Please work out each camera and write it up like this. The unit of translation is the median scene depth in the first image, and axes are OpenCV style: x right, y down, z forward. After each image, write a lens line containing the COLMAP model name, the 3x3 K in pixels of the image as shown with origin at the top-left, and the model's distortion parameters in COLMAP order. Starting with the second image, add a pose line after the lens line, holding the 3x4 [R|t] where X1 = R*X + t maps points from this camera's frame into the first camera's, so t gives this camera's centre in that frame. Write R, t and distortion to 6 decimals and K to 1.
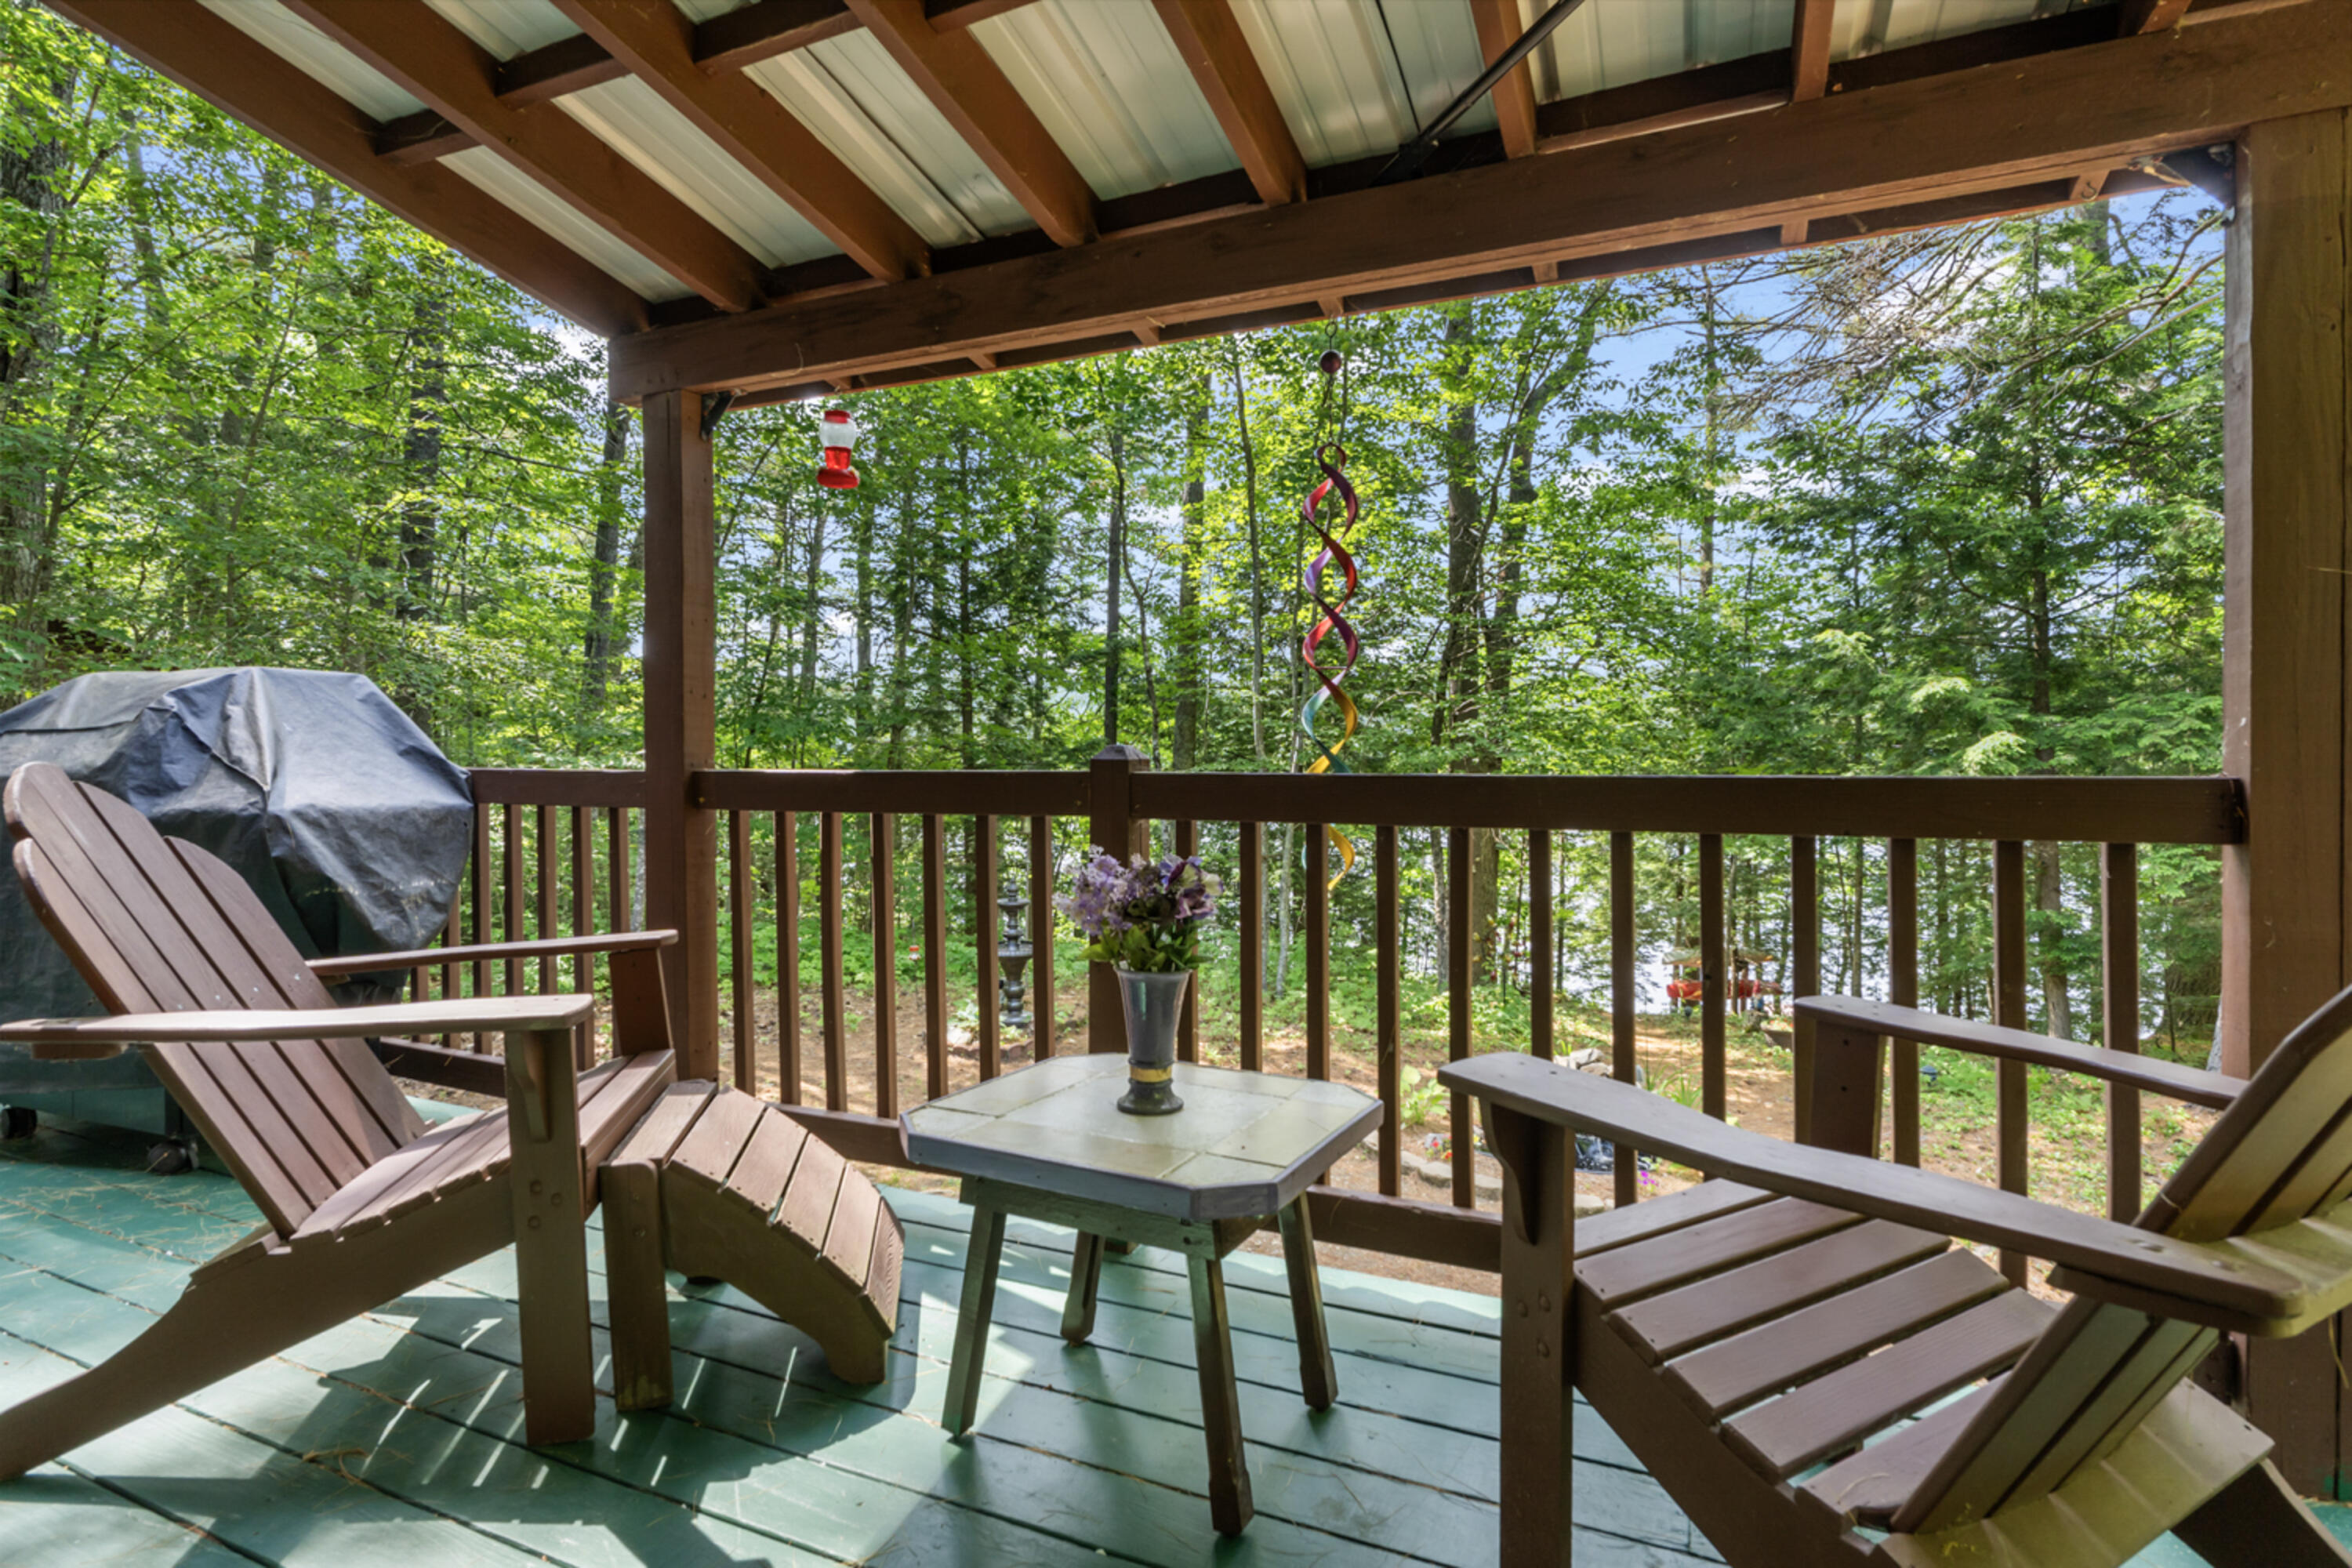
lens RADIAL K [[1185.5, 0, 1176.0], [0, 1185.5, 784.0], [0, 0, 1]] dist [0.001815, -0.002016]
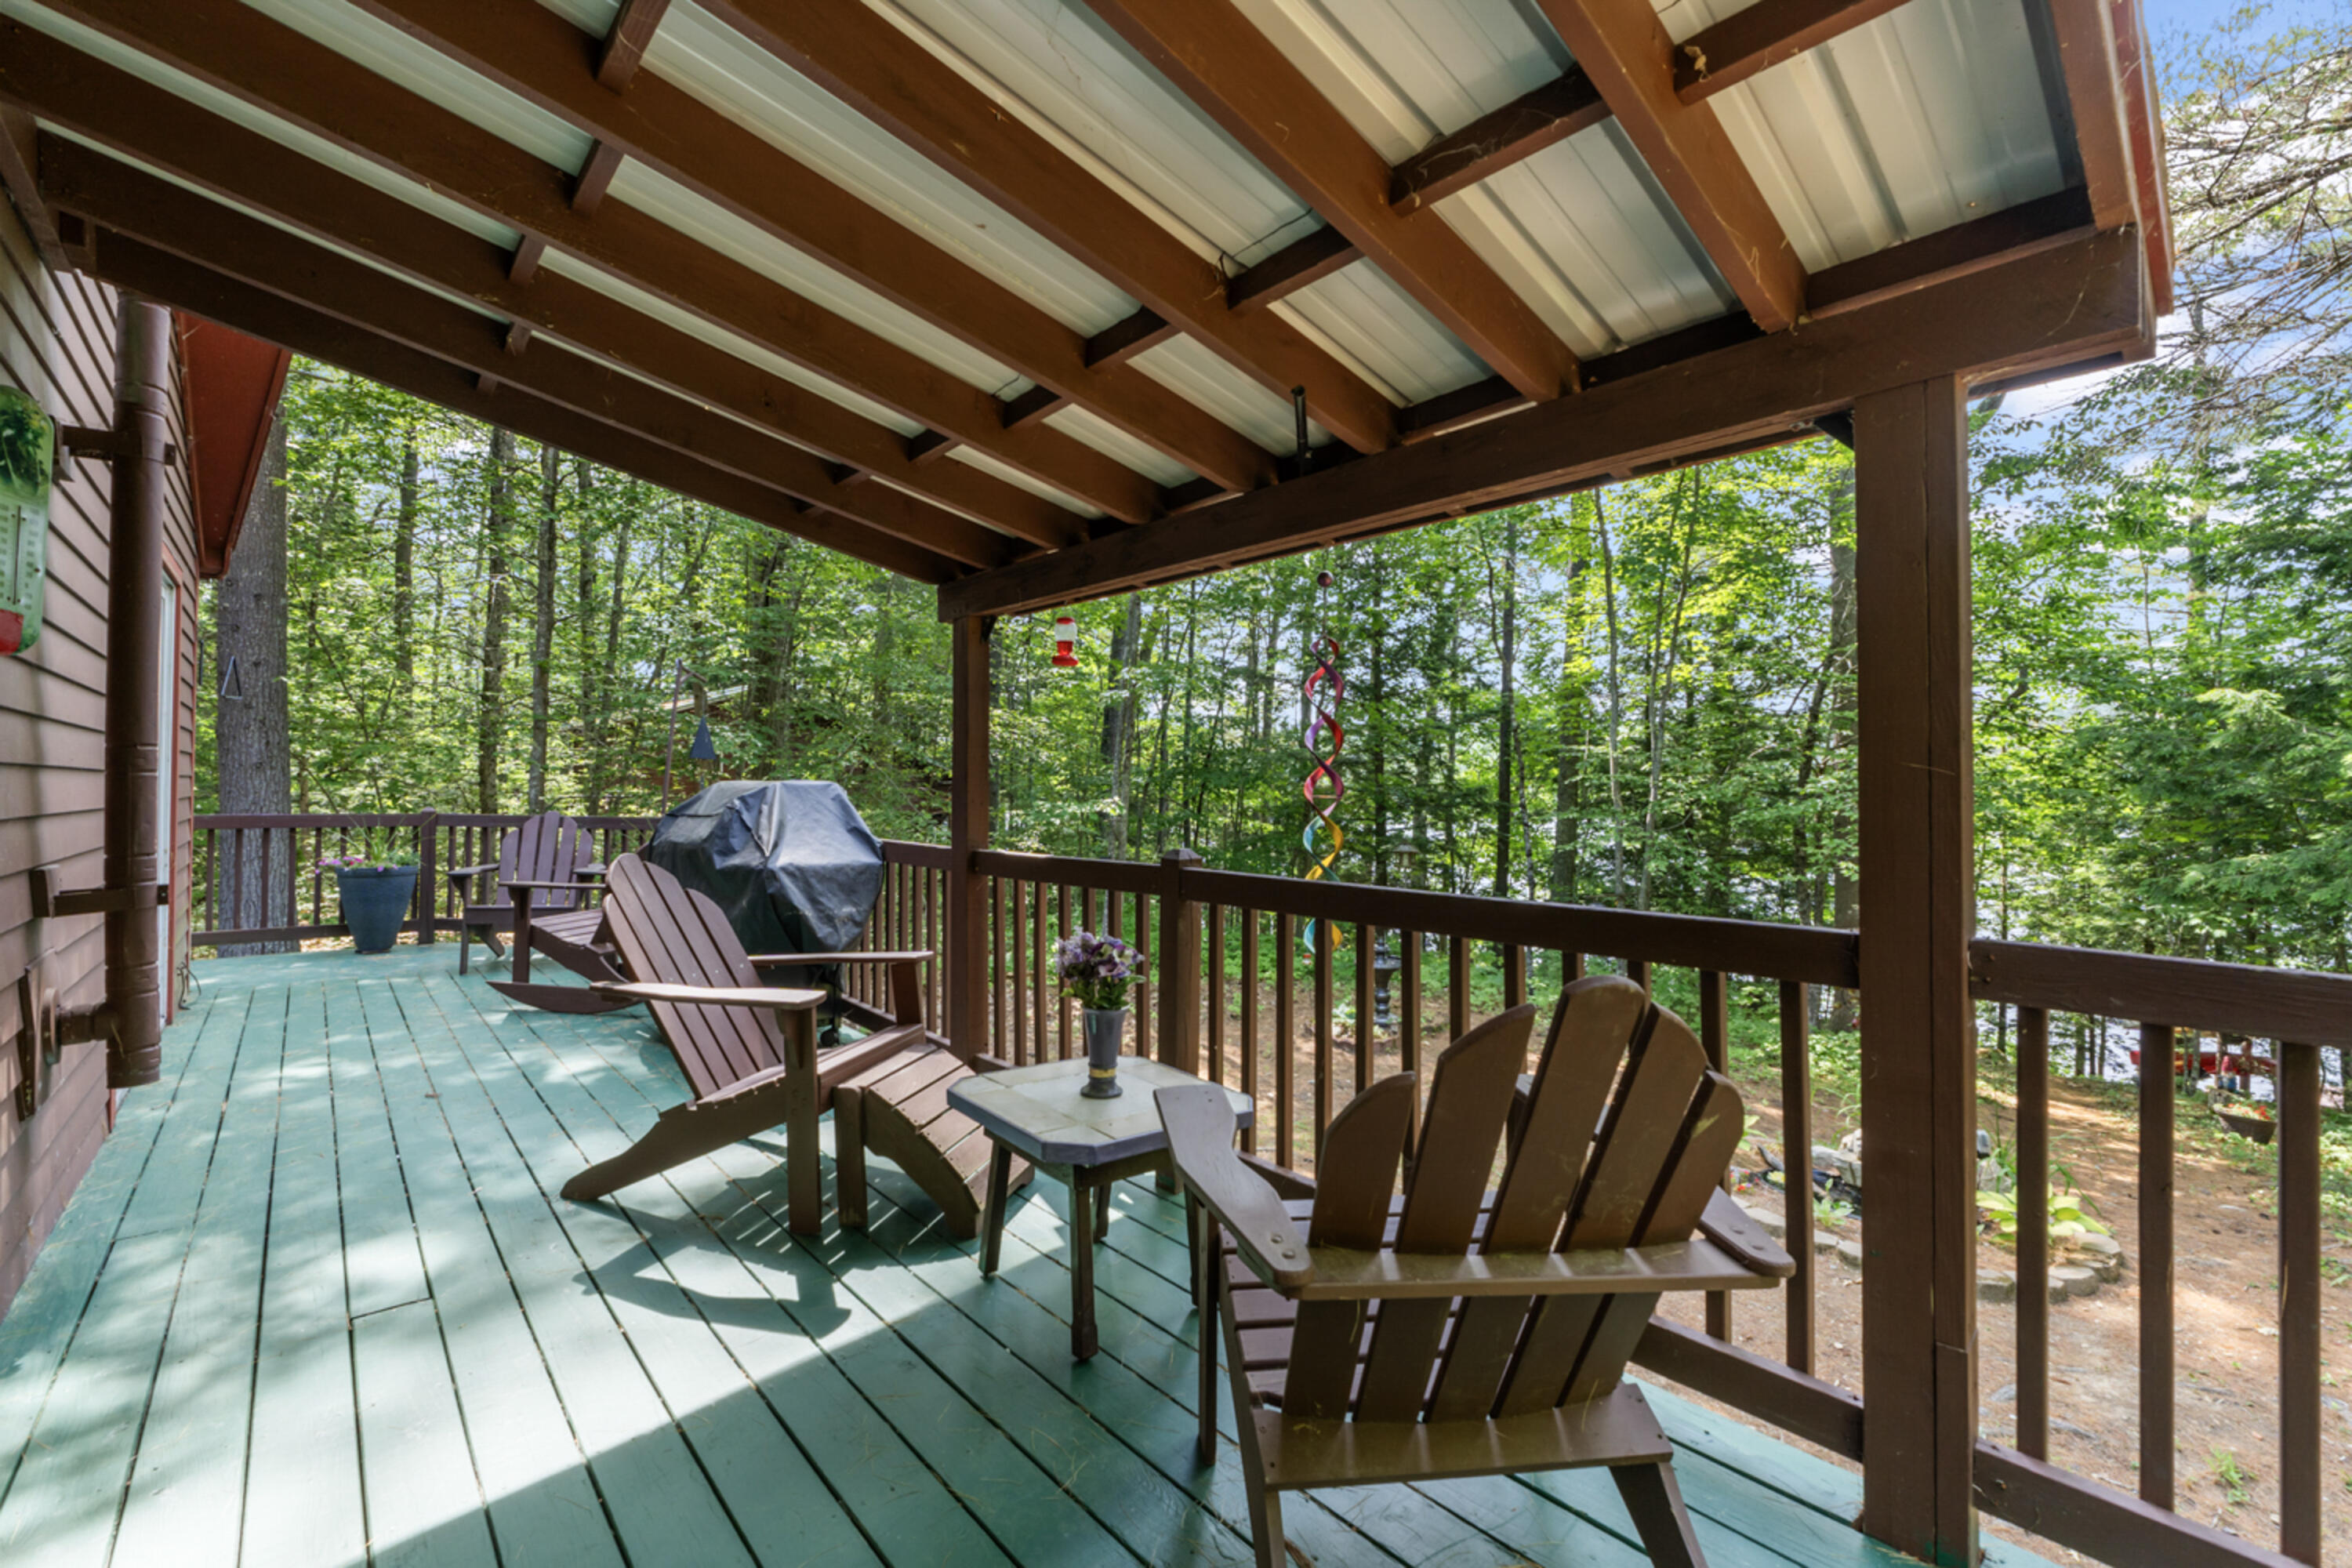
lens RADIAL K [[989.5, 0, 1171.1], [0, 989.5, 792.4], [0, 0, 1]] dist [-0.005222, 0.000045]
pose [[0.913256, 0.006297, -0.407337, 0.068509], [-0.015035, 0.999720, -0.018254, -0.012356], [0.407108, 0.022795, 0.913096, -0.020608]]
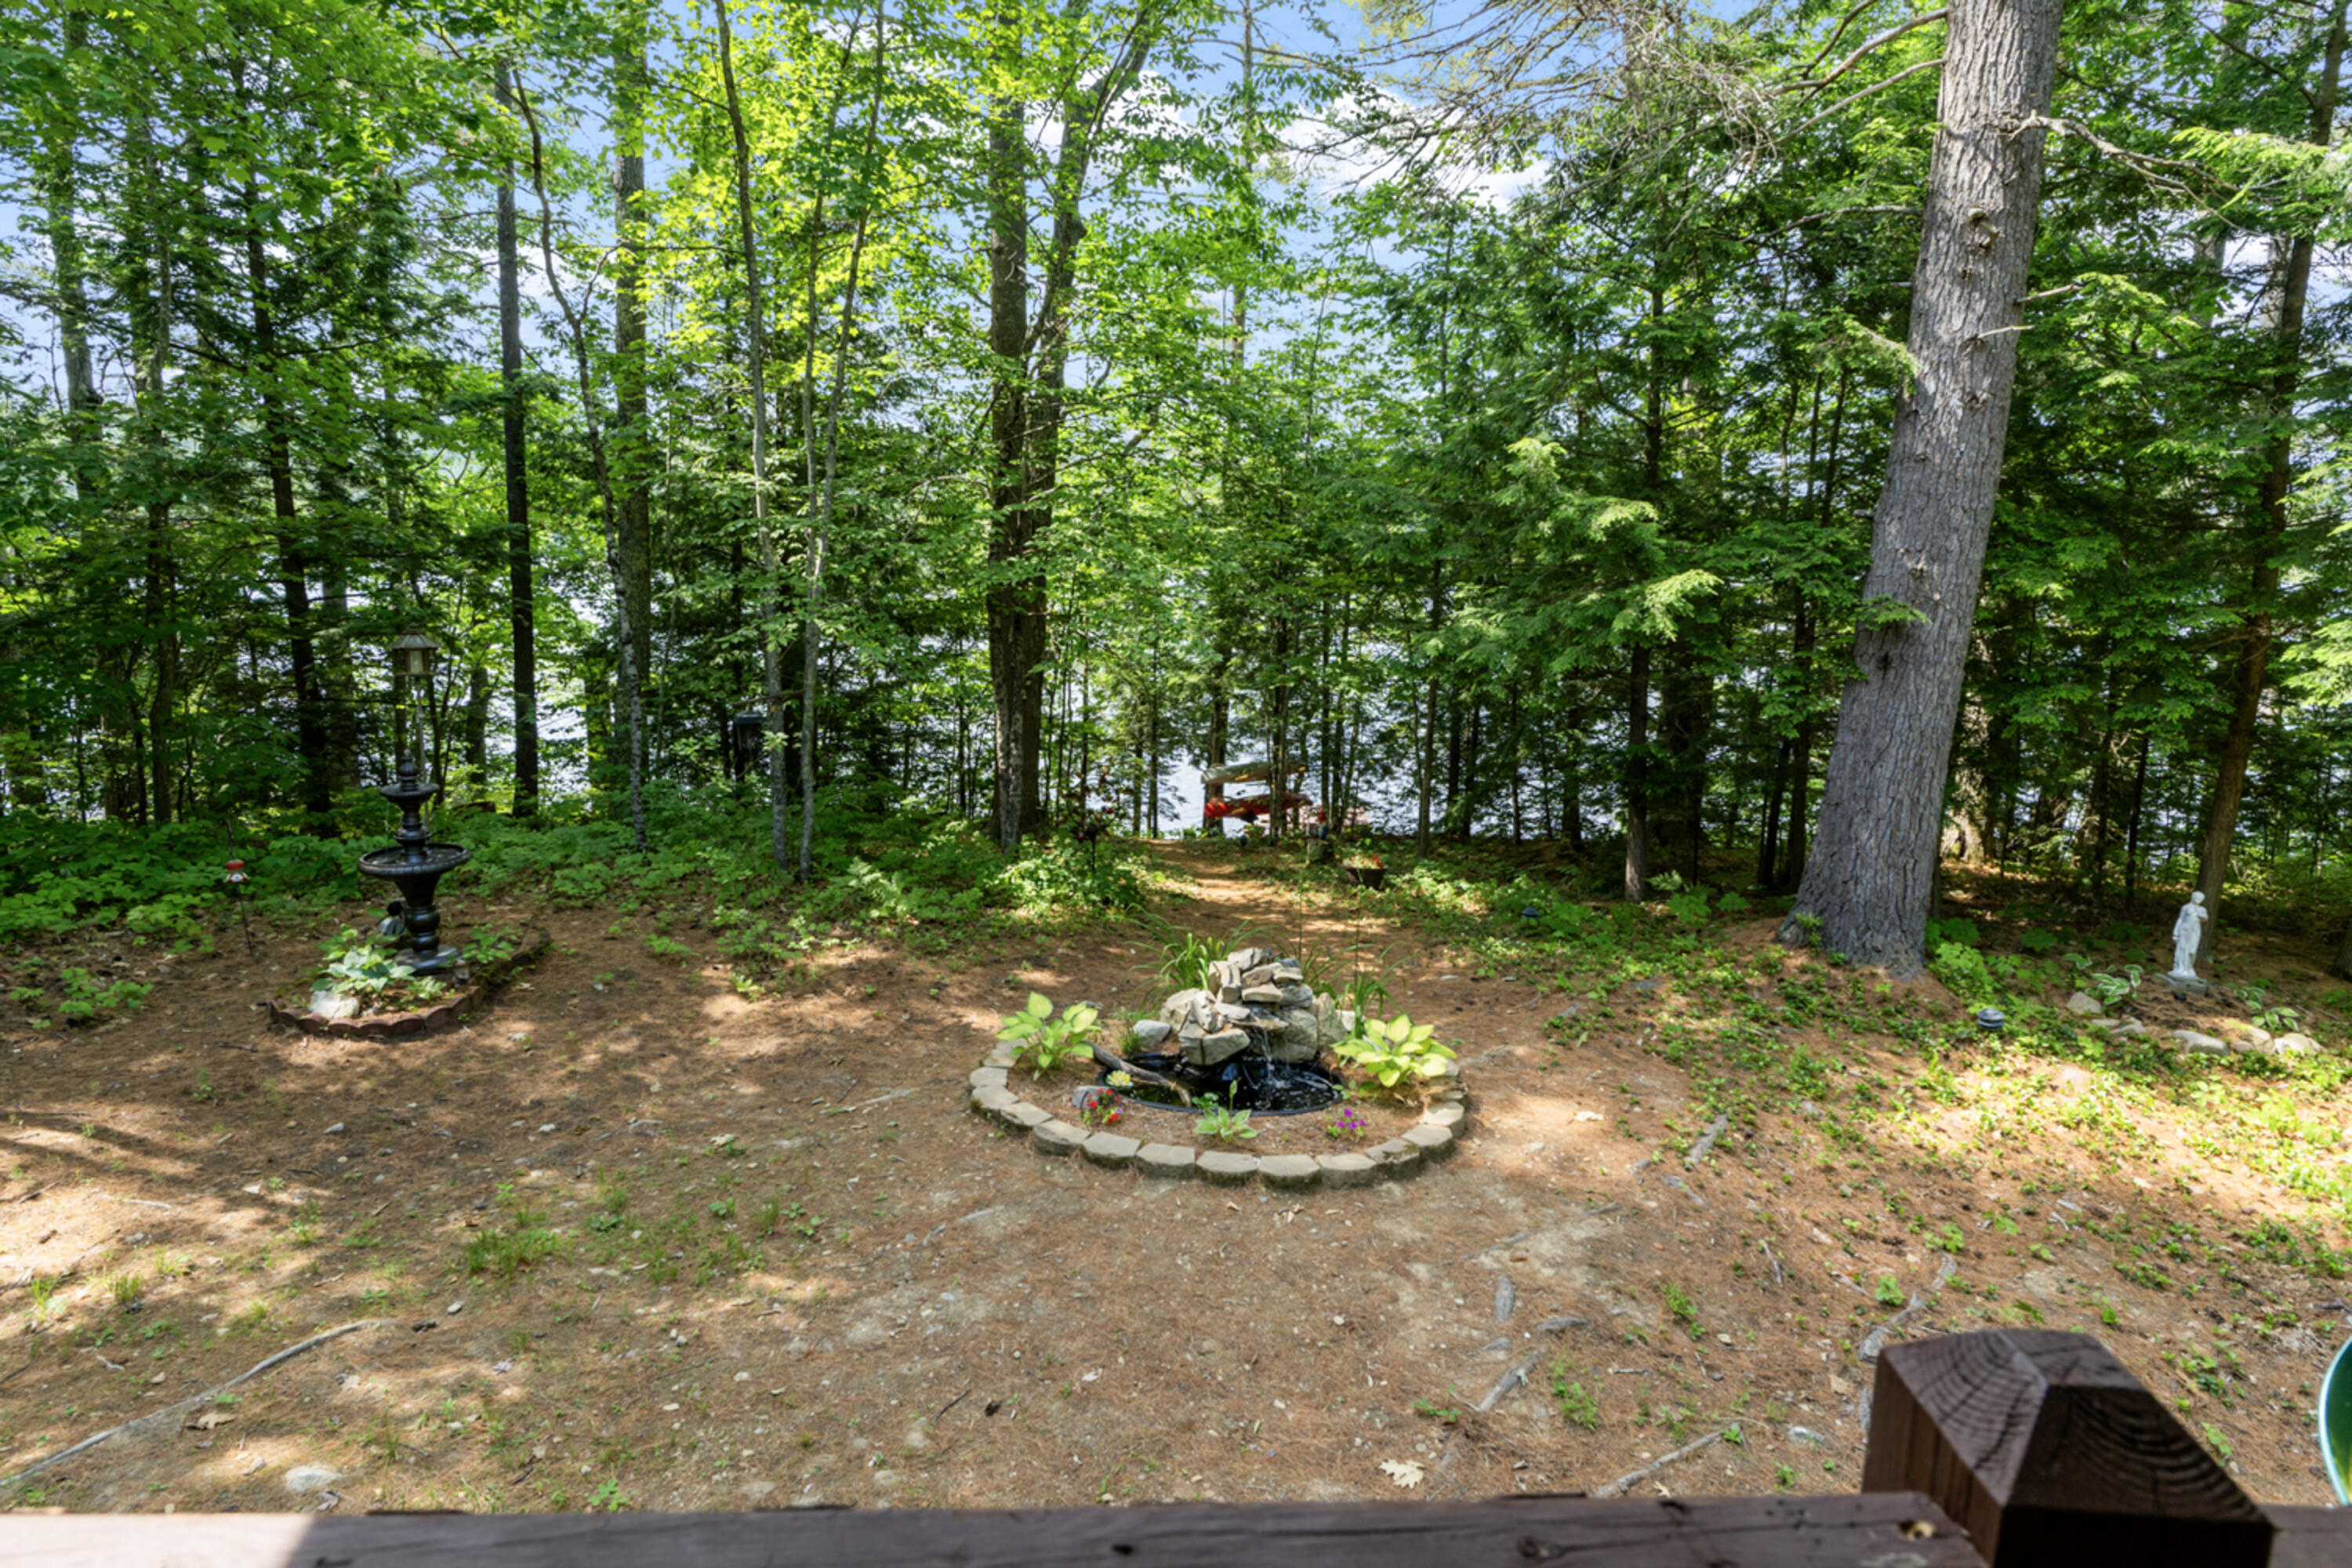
lens RADIAL K [[1326.7, 0, 1173.1], [0, 1326.7, 766.9], [0, 0, 1]] dist [0.001383, 0.000951]
pose [[0.913545, -0.051842, 0.403420, -0.039708], [-0.010148, 0.988630, 0.150024, -0.023469], [-0.406611, -0.141147, 0.902632, 0.135817]]
